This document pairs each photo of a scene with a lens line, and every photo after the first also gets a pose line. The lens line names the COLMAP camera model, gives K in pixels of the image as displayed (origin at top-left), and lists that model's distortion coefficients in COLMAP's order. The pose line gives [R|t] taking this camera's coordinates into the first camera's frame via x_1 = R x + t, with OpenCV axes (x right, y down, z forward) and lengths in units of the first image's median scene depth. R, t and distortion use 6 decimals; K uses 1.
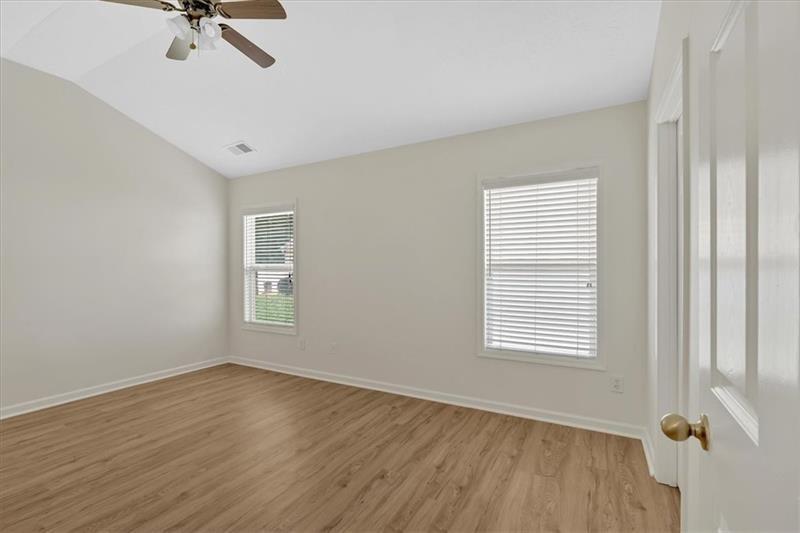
lens RADIAL K [[361.6, 0, 398.9], [0, 361.6, 267.5], [0, 0, 1]] dist [-0.010592, 0.003549]
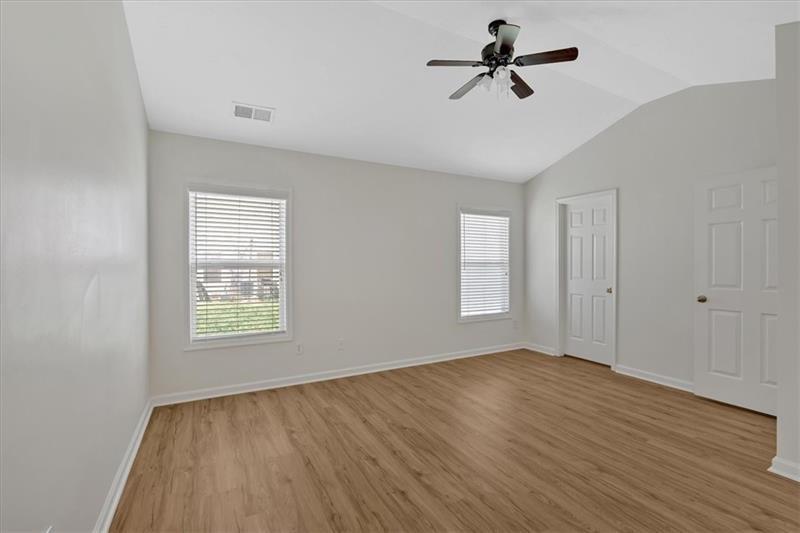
lens RADIAL K [[361.6, 0, 395.4], [0, 361.6, 266.5], [0, 0, 1]] dist [-0.010592, 0.003549]
pose [[0.545628, -0.005742, 0.838008, -1.201552], [-0.001623, 0.999967, 0.007909, -0.003189], [-0.838026, -0.005676, 0.545601, 0.405588]]
